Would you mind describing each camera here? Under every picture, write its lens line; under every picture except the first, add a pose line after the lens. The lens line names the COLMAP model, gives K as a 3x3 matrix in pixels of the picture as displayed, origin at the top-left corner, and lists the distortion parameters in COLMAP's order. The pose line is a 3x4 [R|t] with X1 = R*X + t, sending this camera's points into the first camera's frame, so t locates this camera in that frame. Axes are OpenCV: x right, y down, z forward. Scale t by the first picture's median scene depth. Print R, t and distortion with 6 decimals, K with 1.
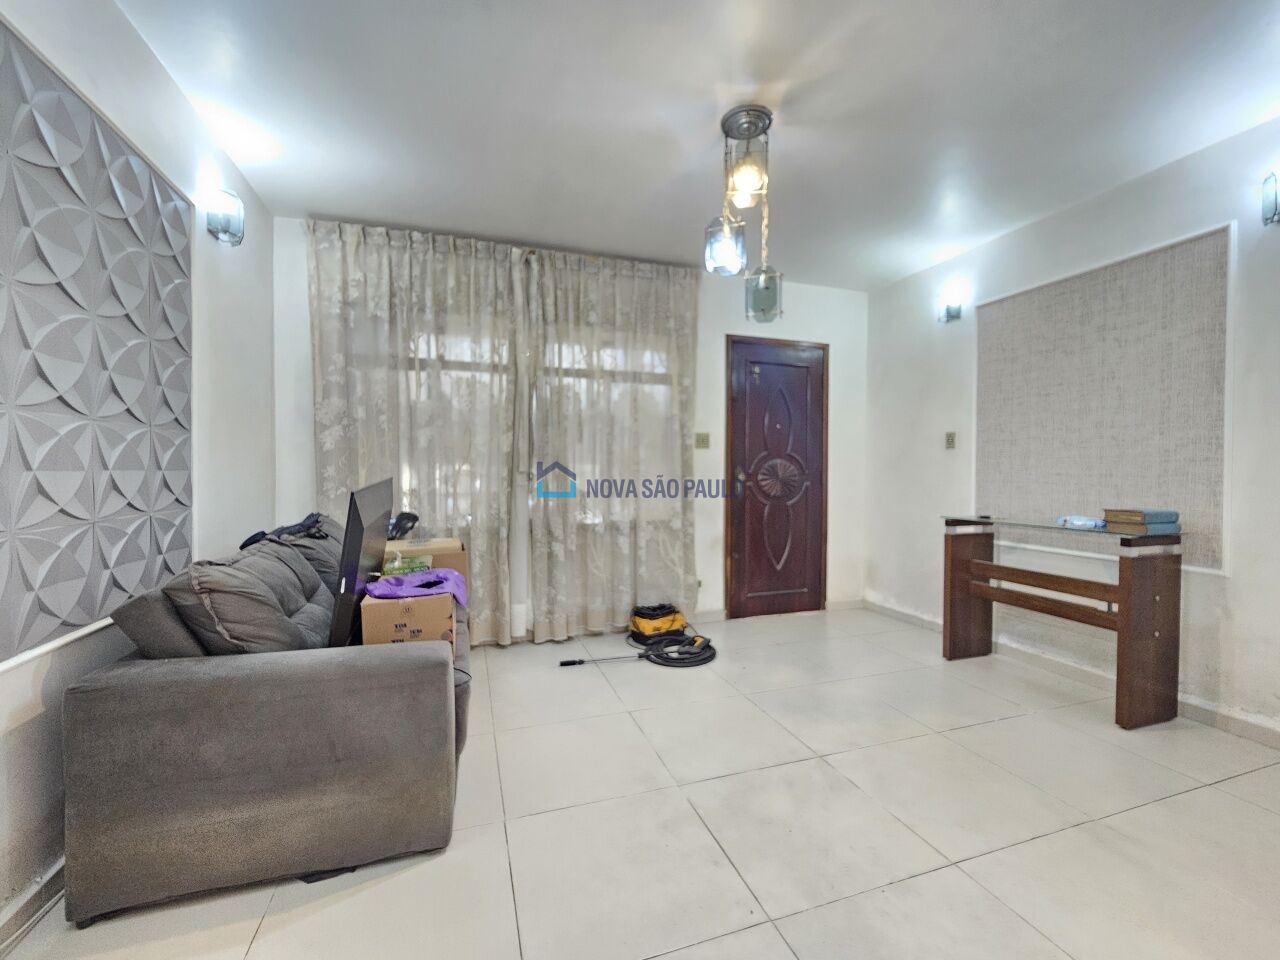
lens RADIAL K [[528.4, 0, 640.0], [0, 528.4, 480.0], [0, 0, 1]] dist [0.000084, -0.000274]
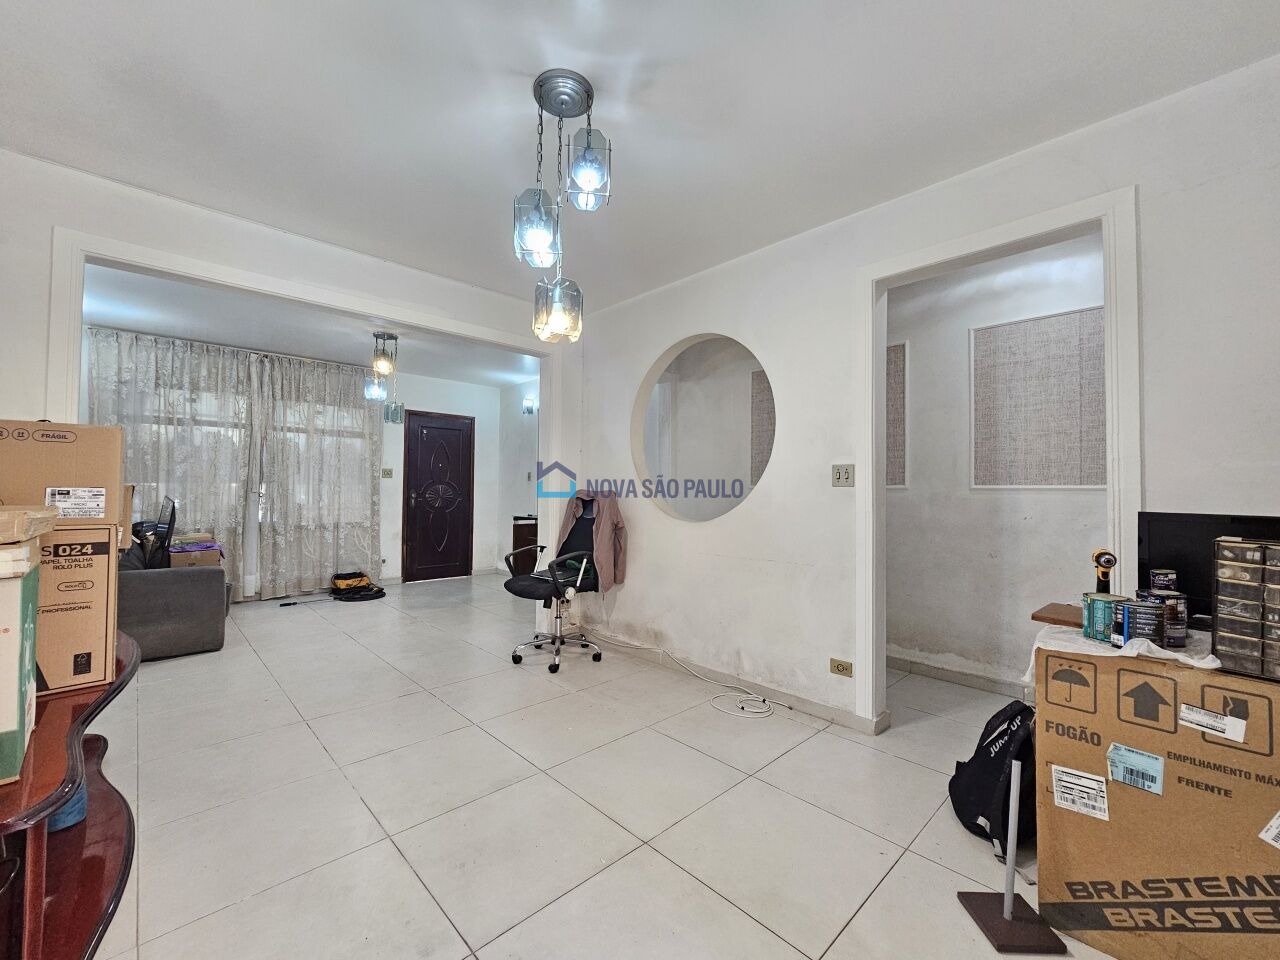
lens RADIAL K [[528.4, 0, 640.0], [0, 528.4, 480.0], [0, 0, 1]] dist [0.000084, -0.000274]
pose [[0.905127, 0.014332, 0.424900, 0.155026], [0.001581, 0.999311, -0.037075, 0.009654], [-0.425138, 0.034230, 0.904481, -0.959397]]
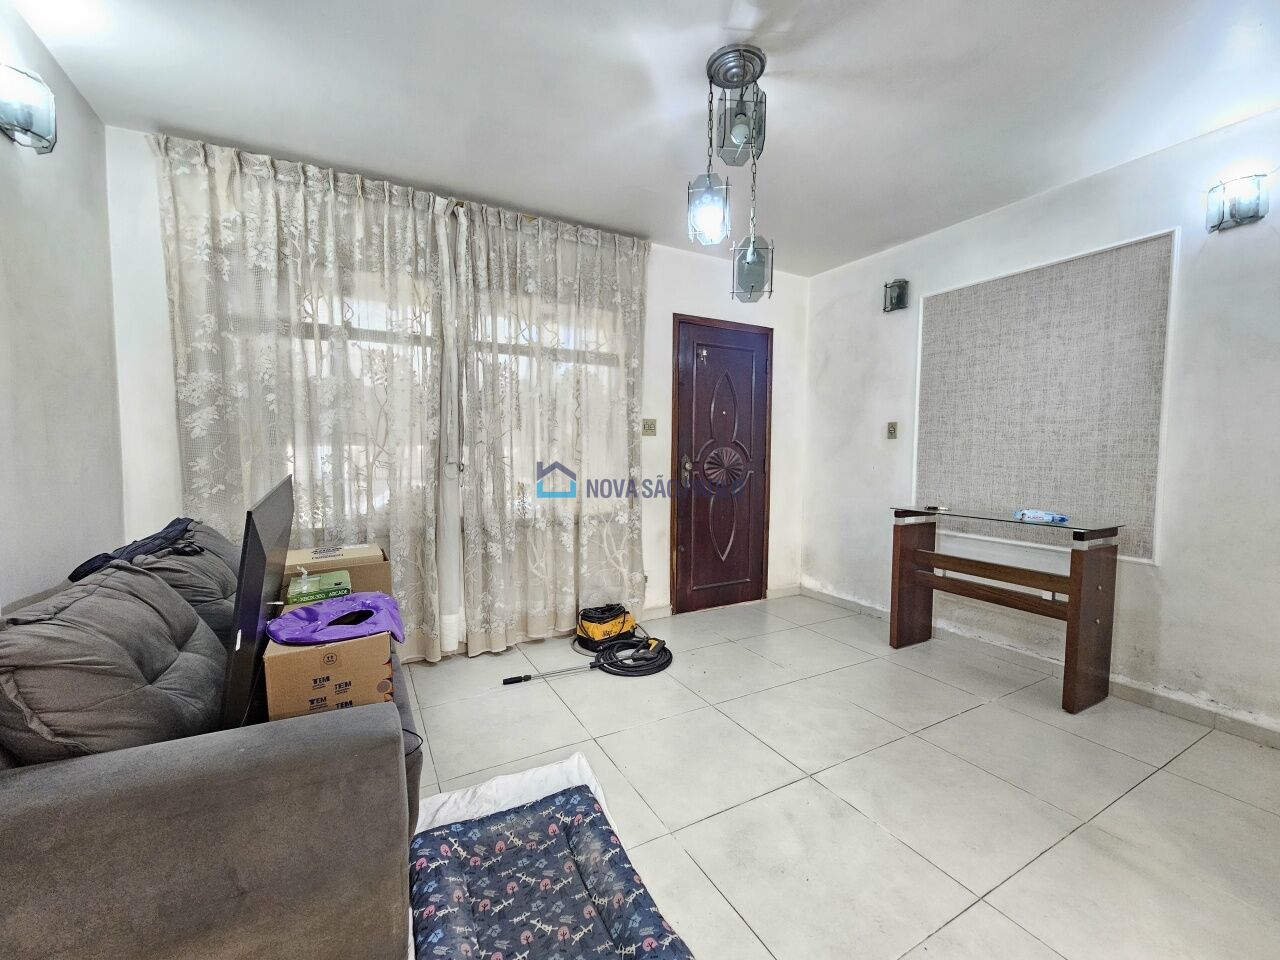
lens RADIAL K [[524.0, 0, 640.0], [0, 524.0, 480.0], [0, 0, 1]] dist [-0.002369, 0.000492]
pose [[0.984228, -0.006735, 0.176777, -0.072491], [-0.000691, 0.999121, 0.041913, -0.023575], [-0.176904, -0.041374, 0.983358, 0.104086]]
